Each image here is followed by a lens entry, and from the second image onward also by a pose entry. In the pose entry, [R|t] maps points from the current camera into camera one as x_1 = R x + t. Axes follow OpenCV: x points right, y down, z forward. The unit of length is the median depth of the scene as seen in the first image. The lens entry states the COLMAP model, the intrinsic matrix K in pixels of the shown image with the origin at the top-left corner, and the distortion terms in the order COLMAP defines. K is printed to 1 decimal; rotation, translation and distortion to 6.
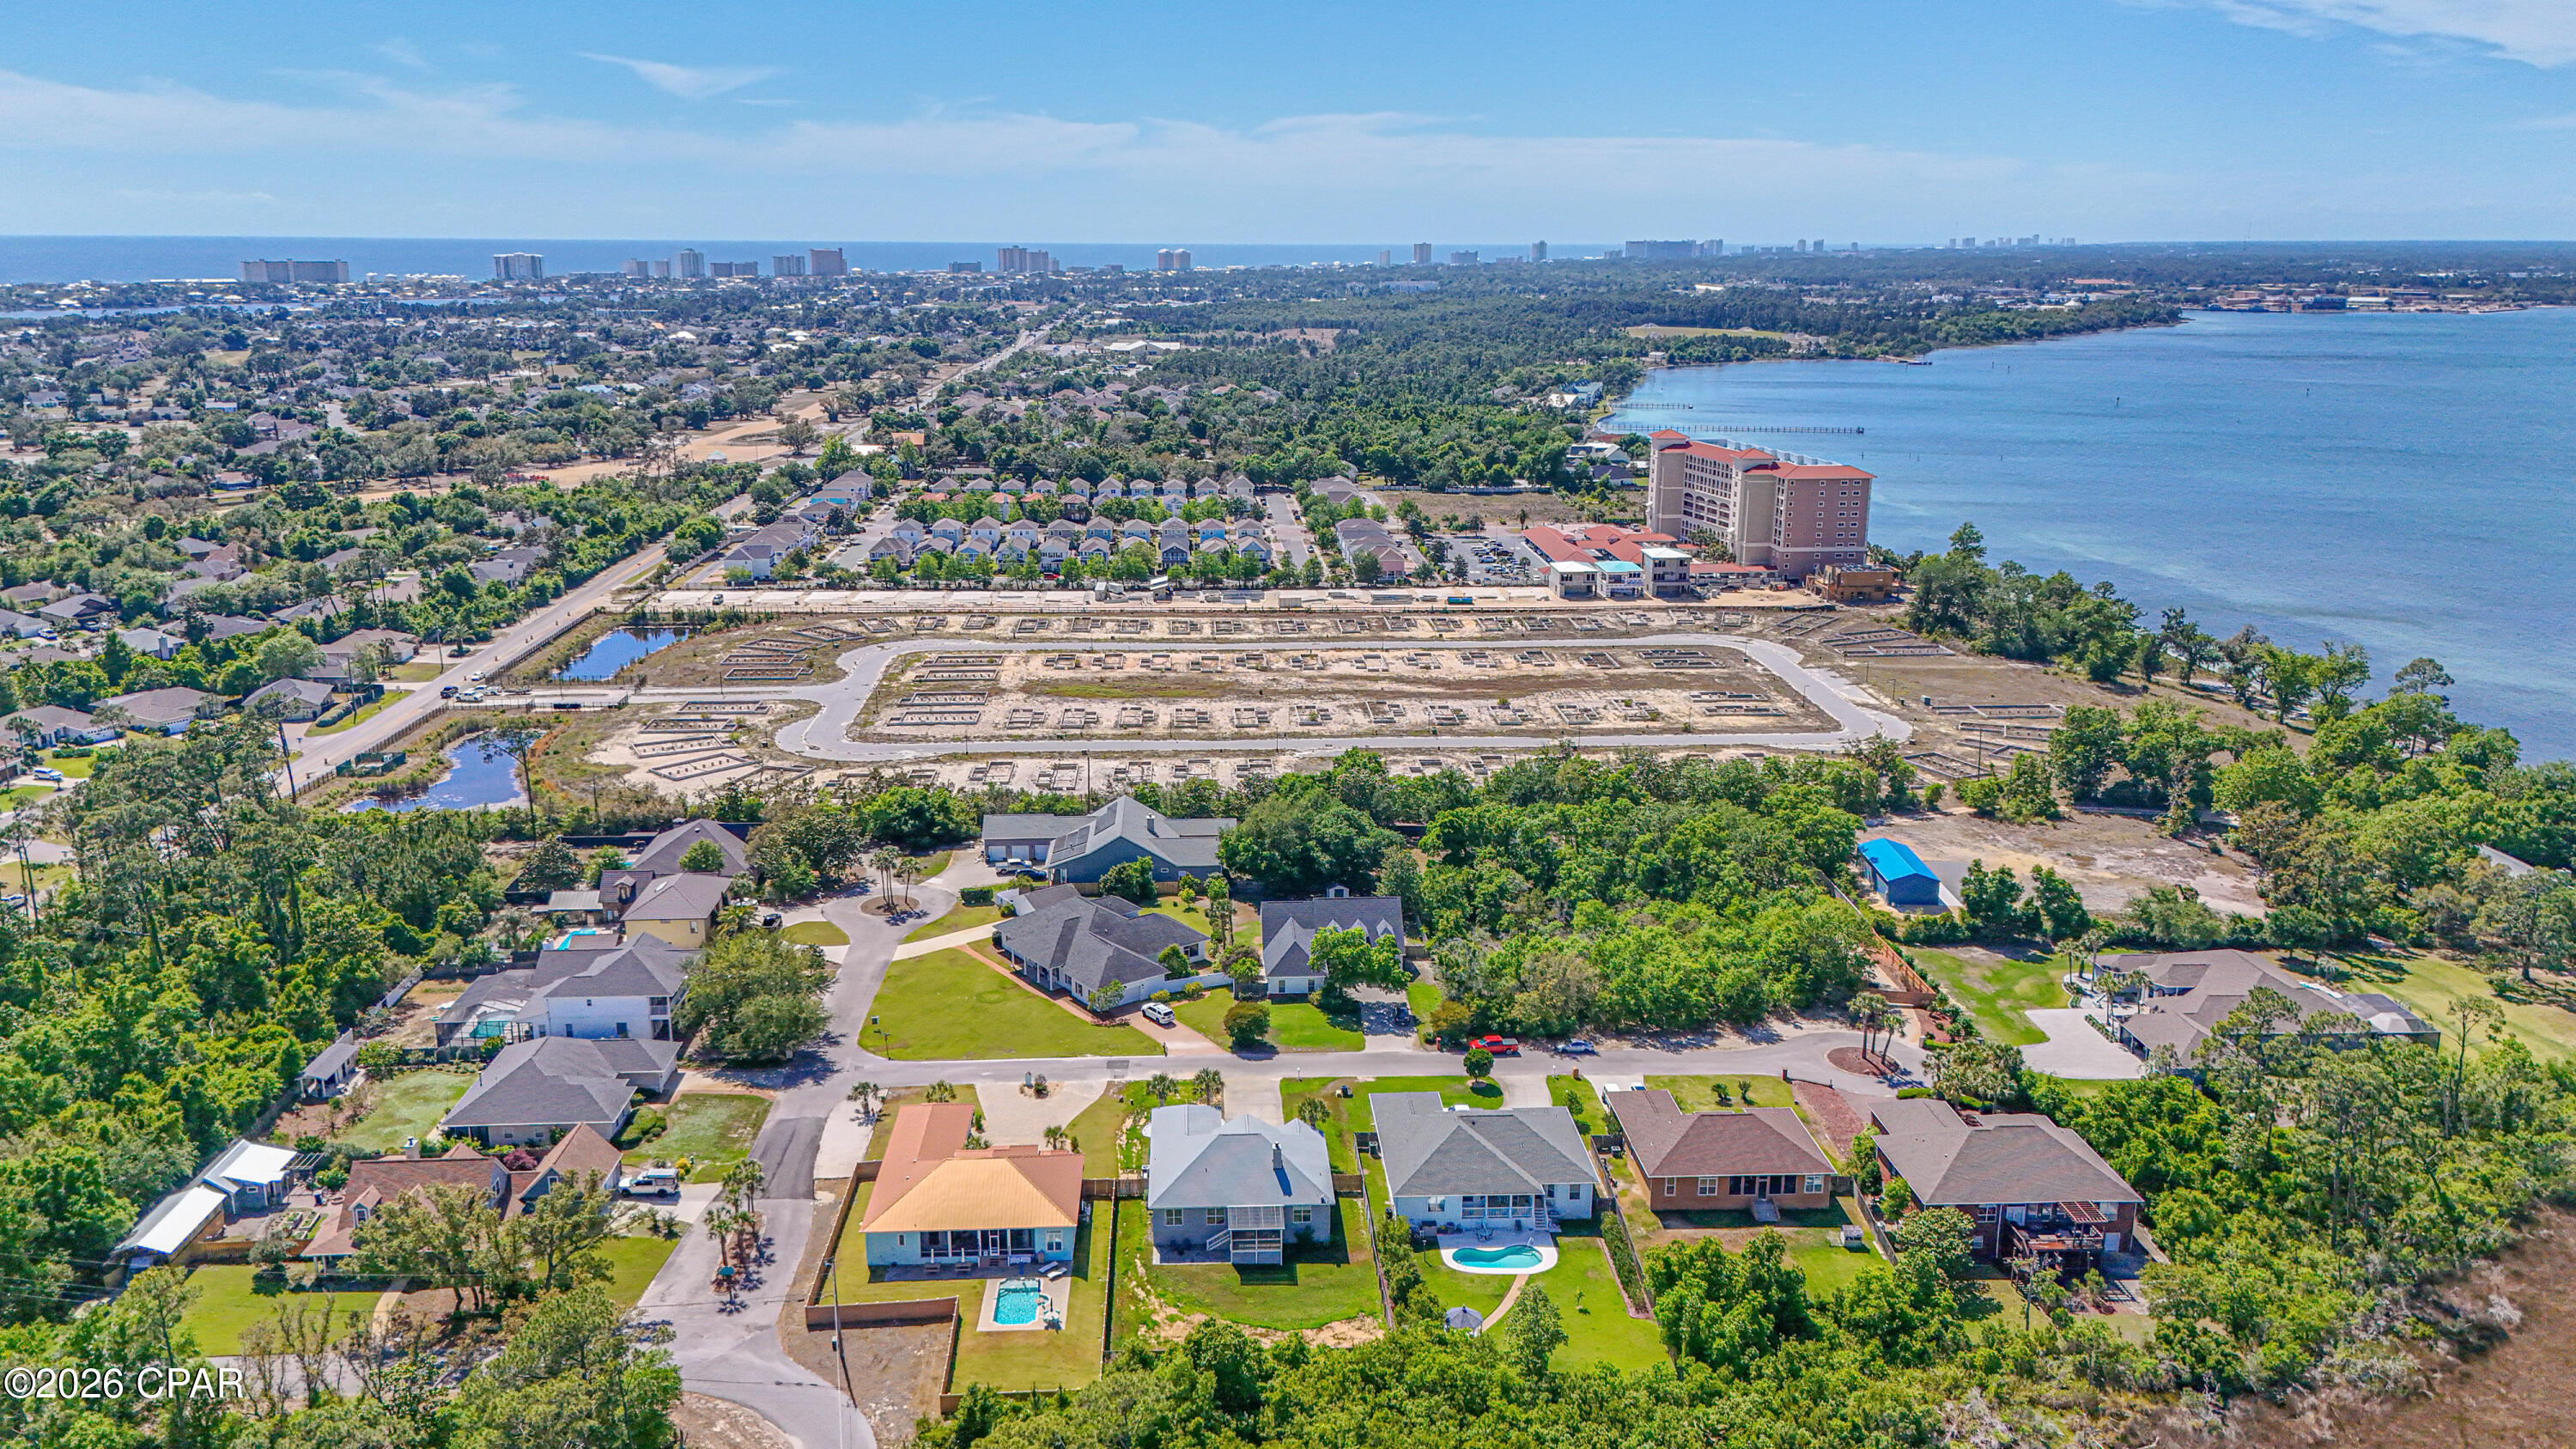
lens RADIAL K [[1897.7, 0, 1287.8], [0, 1897.7, 707.4], [0, 0, 1]] dist [0.081398, -0.078271]
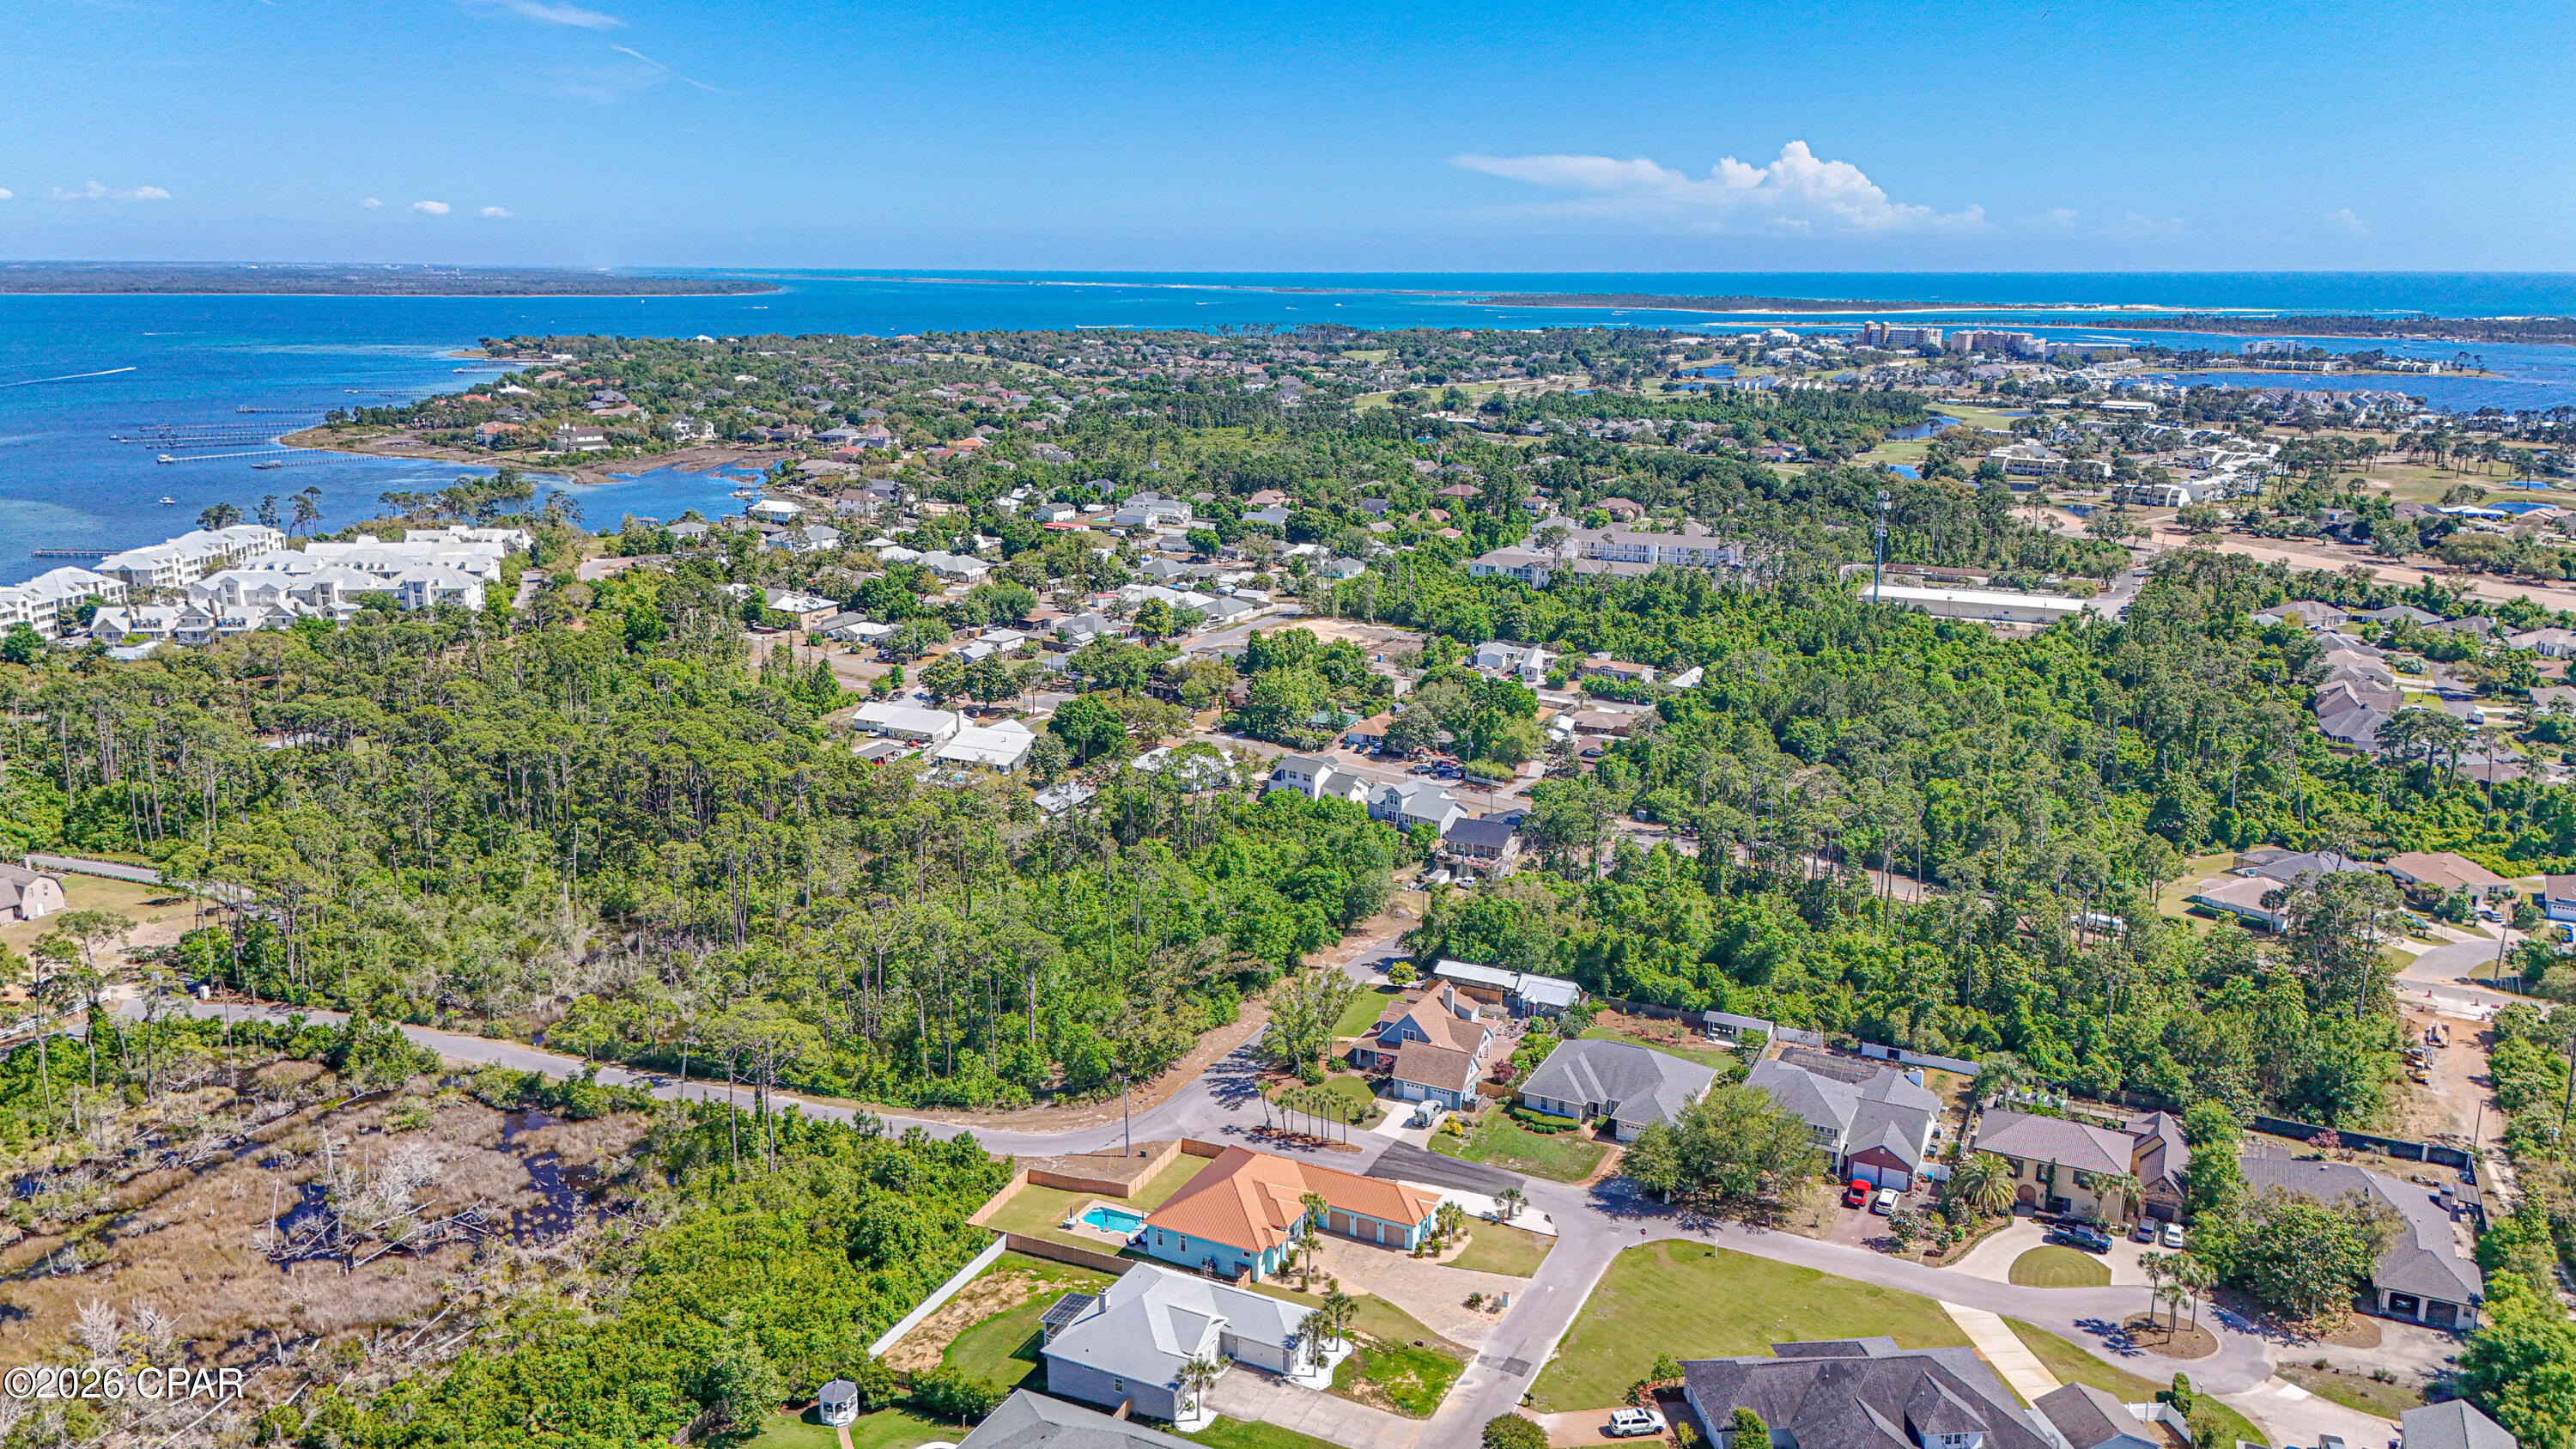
lens RADIAL K [[1897.7, 0, 1276.6], [0, 1897.7, 729.5], [0, 0, 1]] dist [0.081398, -0.078271]
pose [[-0.494205, 0.204328, -0.844992, 0.511449], [-0.215509, 0.912852, 0.346781, -0.277308], [0.842210, 0.353485, -0.407102, 0.979807]]
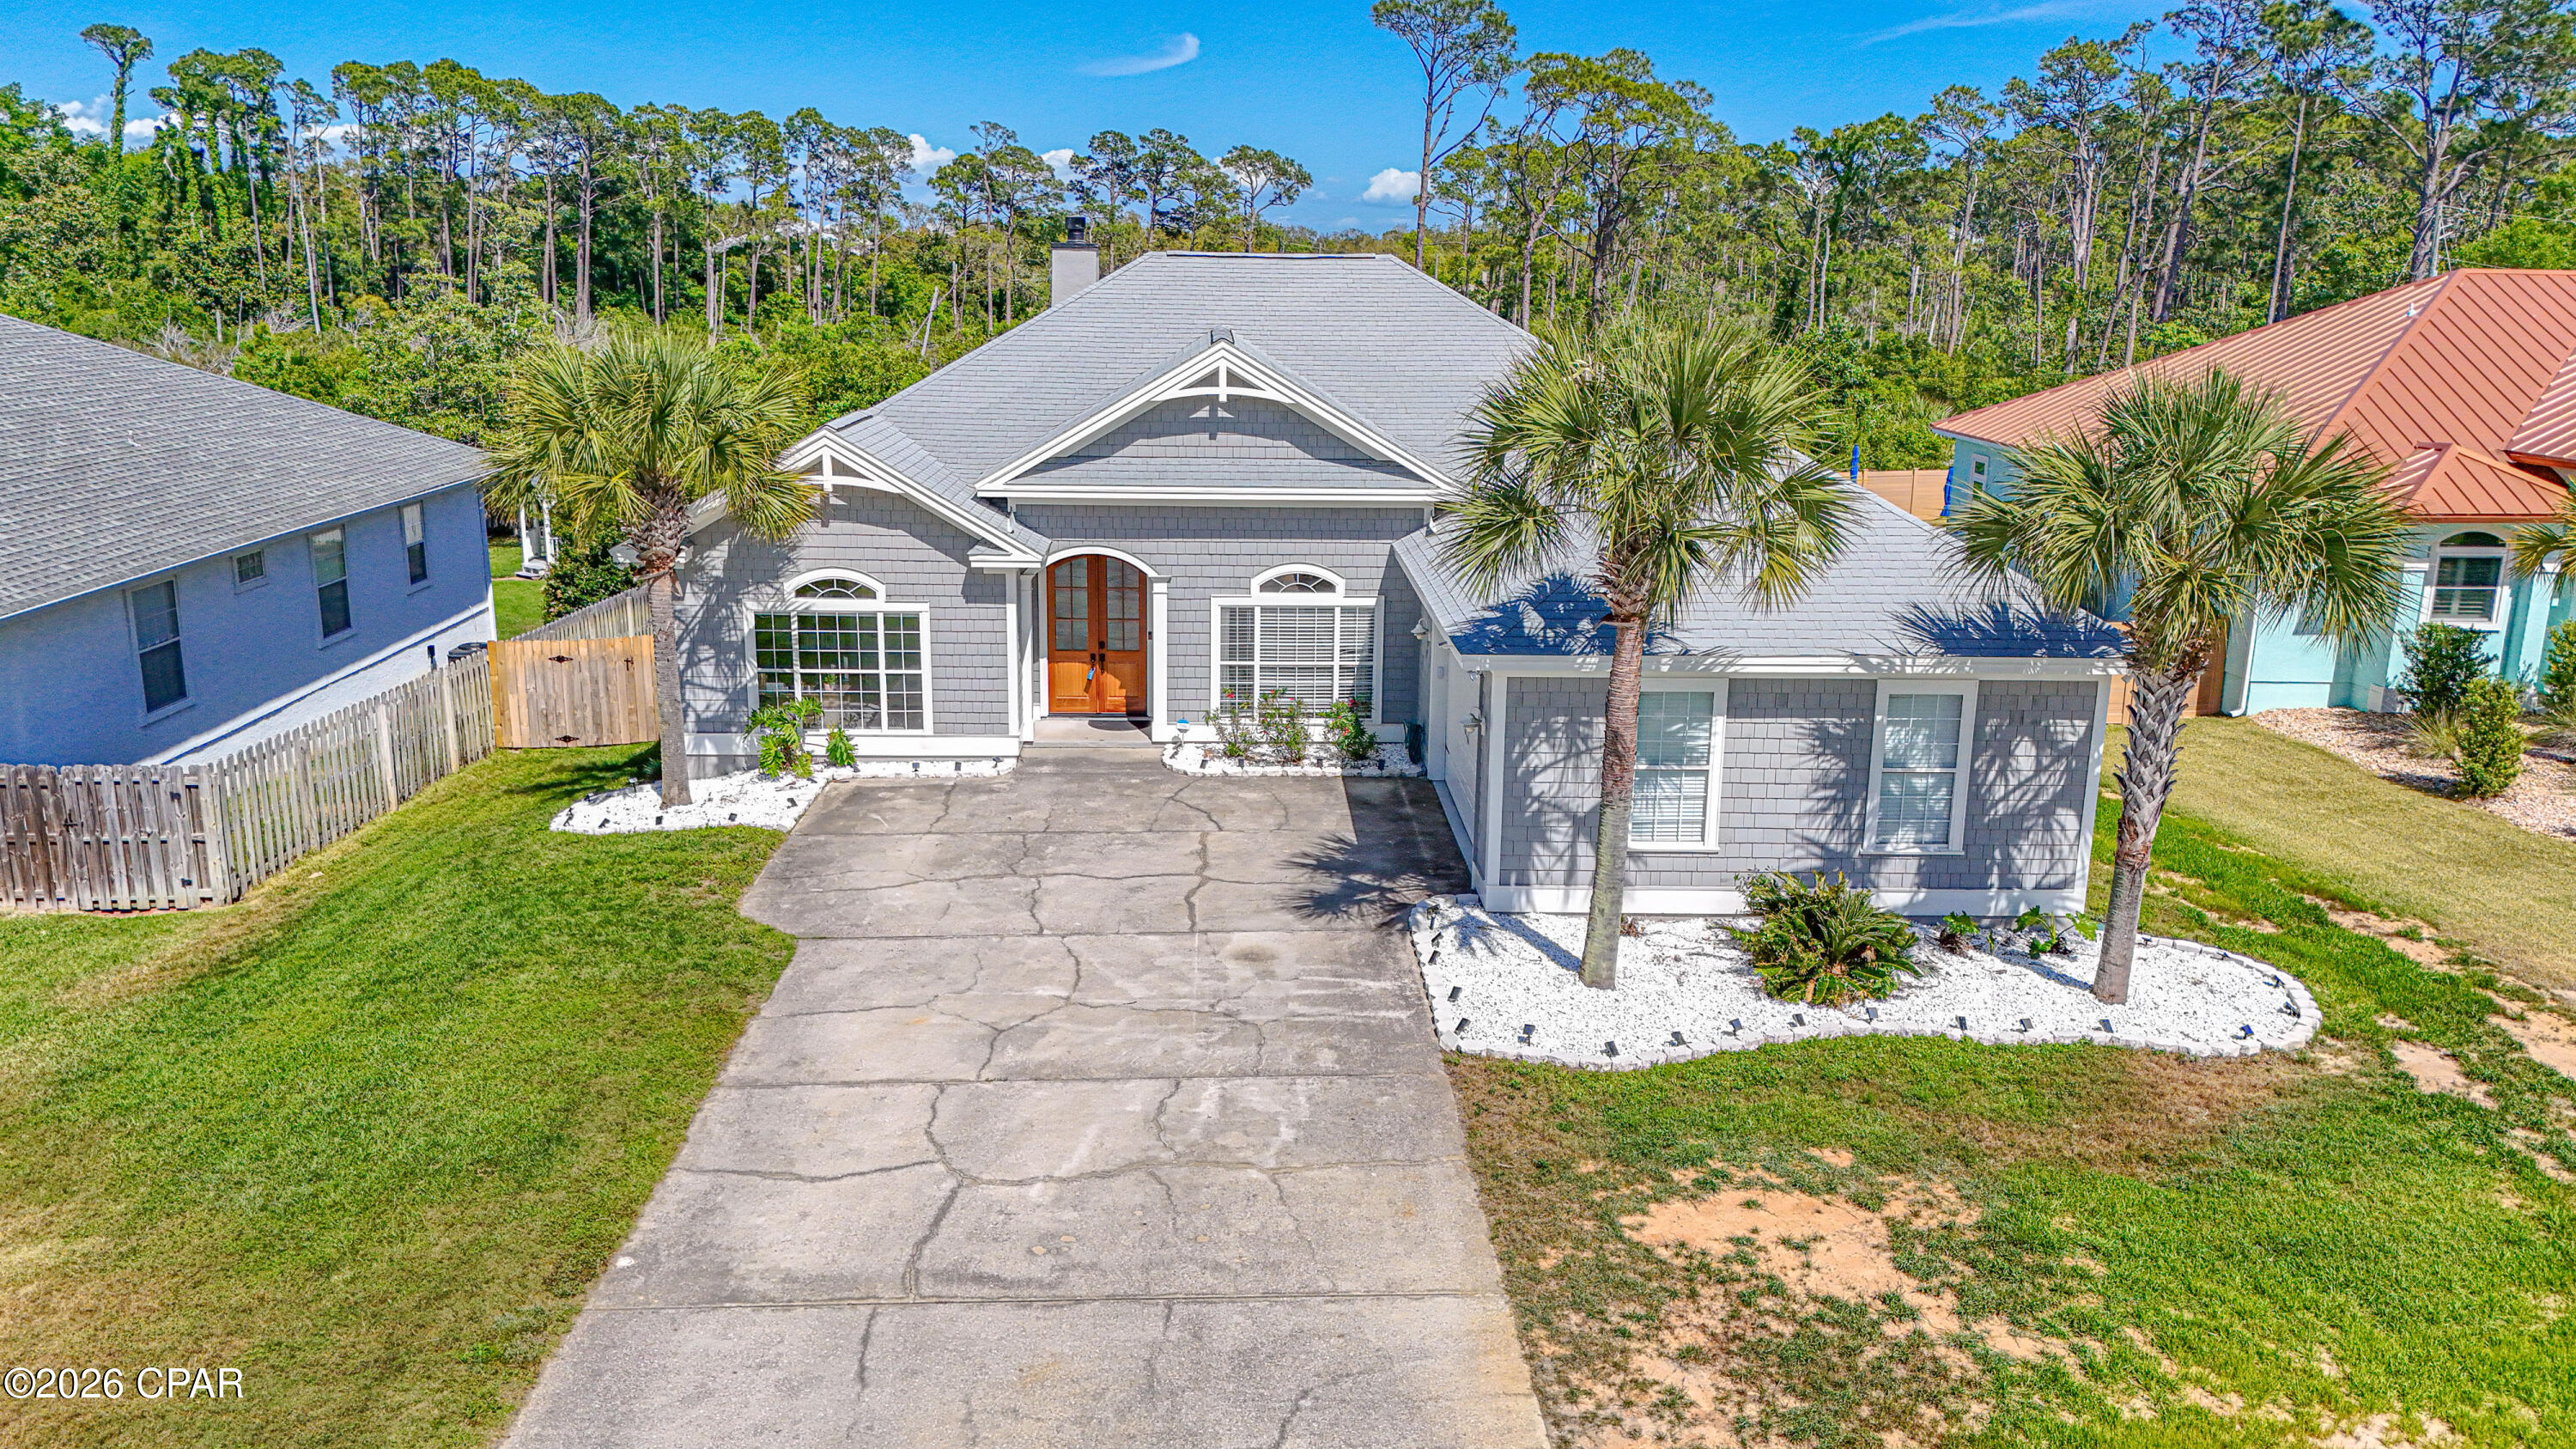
lens RADIAL K [[1897.7, 0, 1289.5], [0, 1897.7, 714.7], [0, 0, 1]] dist [0.081398, -0.078271]
pose [[-0.999713, -0.021442, 0.010646, -0.021497], [-0.014086, 0.886449, 0.462613, 0.131779], [-0.019356, 0.462330, -0.886497, 0.851273]]
